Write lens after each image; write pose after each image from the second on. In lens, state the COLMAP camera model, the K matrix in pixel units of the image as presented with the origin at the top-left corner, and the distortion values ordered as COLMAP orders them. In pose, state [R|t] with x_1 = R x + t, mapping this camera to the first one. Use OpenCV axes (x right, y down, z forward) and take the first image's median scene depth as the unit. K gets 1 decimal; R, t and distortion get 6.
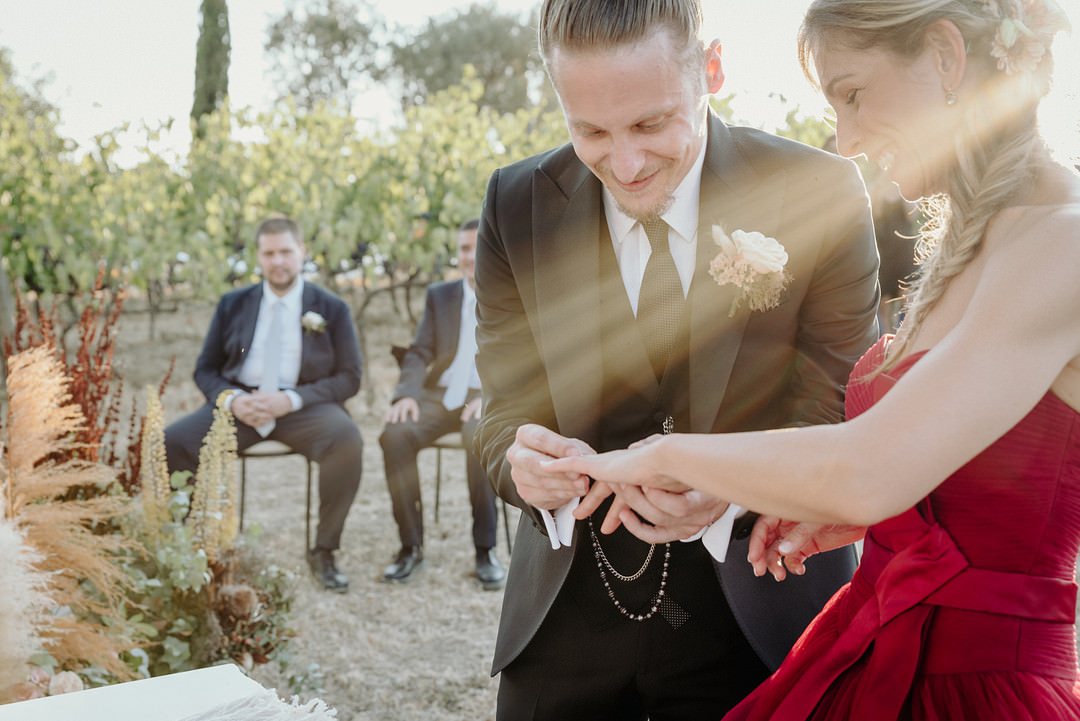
lens RADIAL K [[1520.0, 0, 542.9], [0, 1520.0, 360.2], [0, 0, 1]] dist [-0.030579, 0.000000]
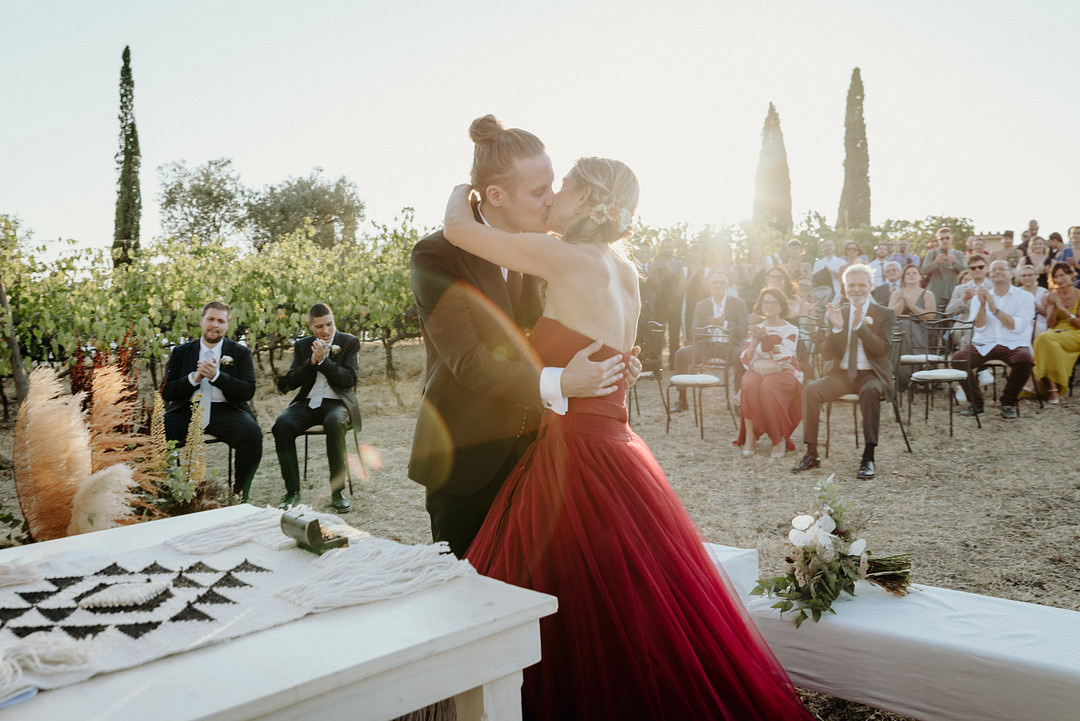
lens RADIAL K [[944.4, 0, 536.8], [0, 944.4, 322.8], [0, 0, 1]] dist [-0.015191, 0.003930]
pose [[0.979799, -0.022430, 0.198721, -0.010570], [0.038438, 0.996284, -0.077070, 0.010715], [-0.196254, 0.083152, 0.977021, -0.046976]]
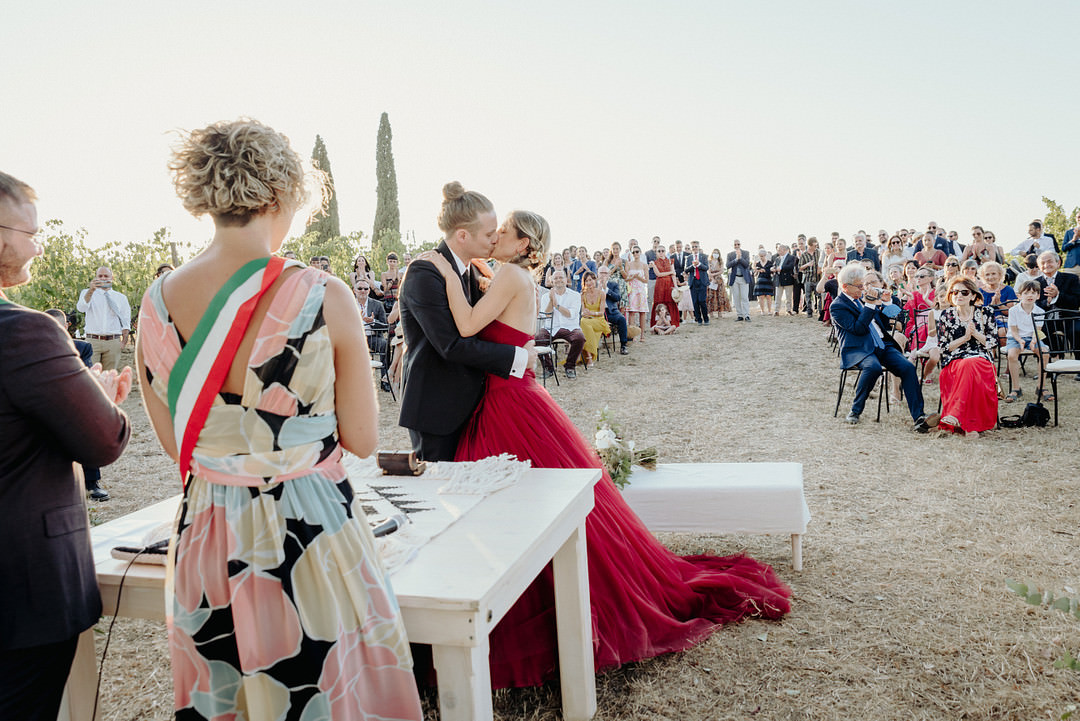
lens RADIAL K [[789.1, 0, 547.8], [0, 789.1, 323.6], [0, 0, 1]] dist [-0.011723, -0.007329]
pose [[0.741368, -0.055769, 0.668777, -0.109526], [0.104788, 0.993938, -0.033278, 0.008260], [-0.662867, 0.094751, 0.742717, -0.054995]]
